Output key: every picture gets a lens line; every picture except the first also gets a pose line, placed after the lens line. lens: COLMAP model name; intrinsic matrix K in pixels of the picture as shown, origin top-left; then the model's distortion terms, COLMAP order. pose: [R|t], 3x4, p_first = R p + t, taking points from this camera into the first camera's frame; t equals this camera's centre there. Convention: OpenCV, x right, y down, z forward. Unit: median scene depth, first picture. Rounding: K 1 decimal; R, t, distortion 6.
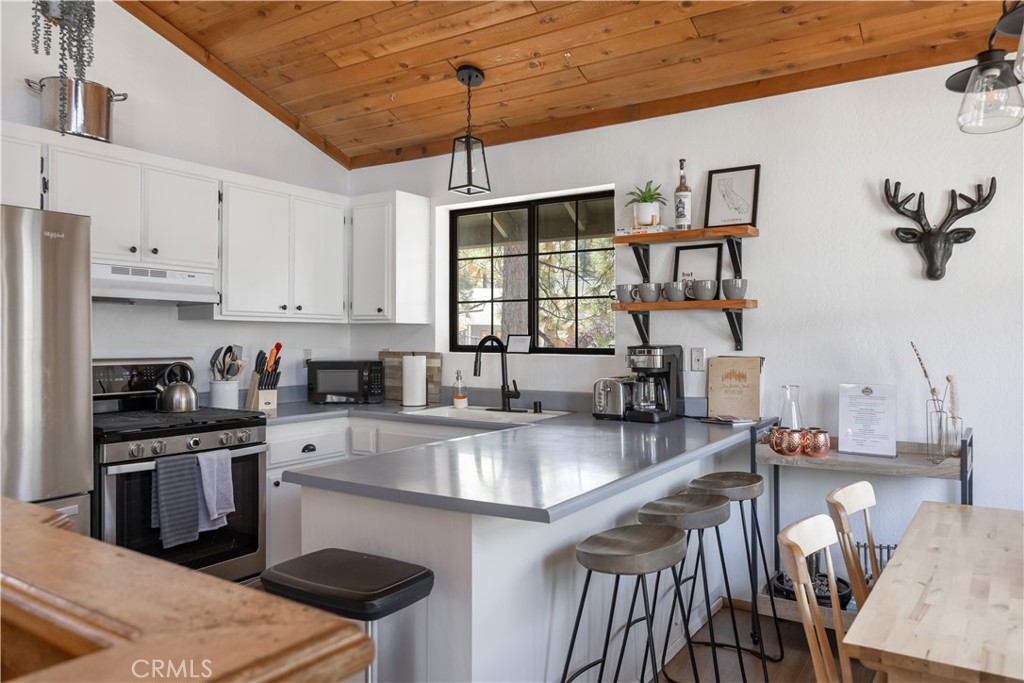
lens RADIAL K [[730.1, 0, 511.7], [0, 730.1, 337.4], [0, 0, 1]] dist [-0.022125, 0.002006]
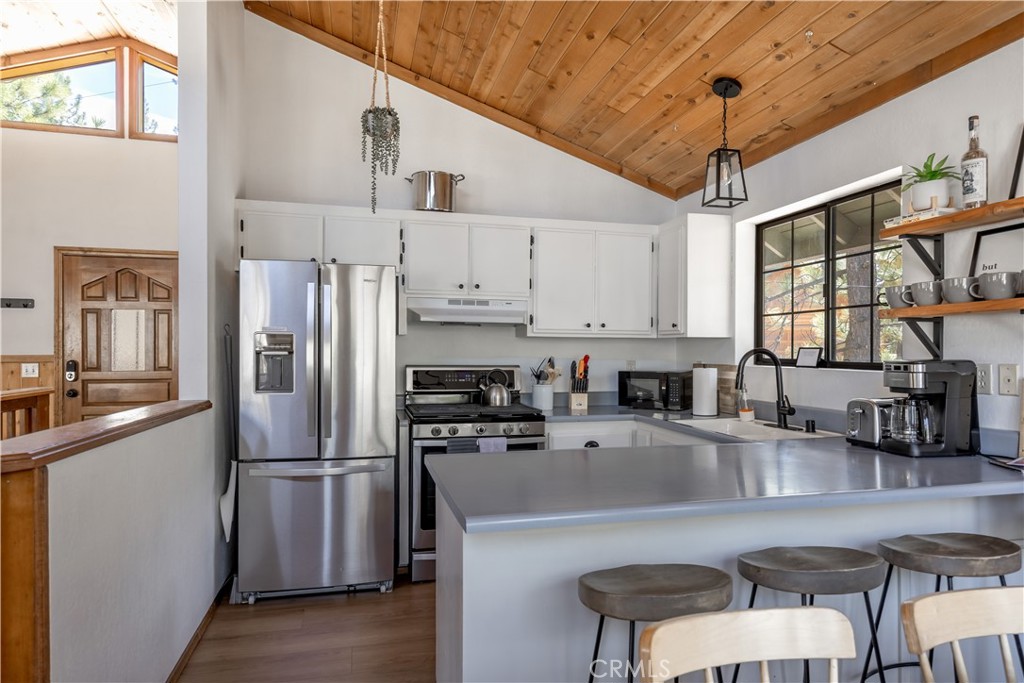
lens RADIAL K [[608.5, 0, 511.7], [0, 608.5, 348.7], [0, 0, 1]] dist [0.008065, 0.000141]
pose [[0.732611, -0.002215, -0.680644, 0.296390], [-0.001113, 0.999989, -0.004453, 0.002115], [0.680646, 0.004020, 0.732601, 0.189260]]
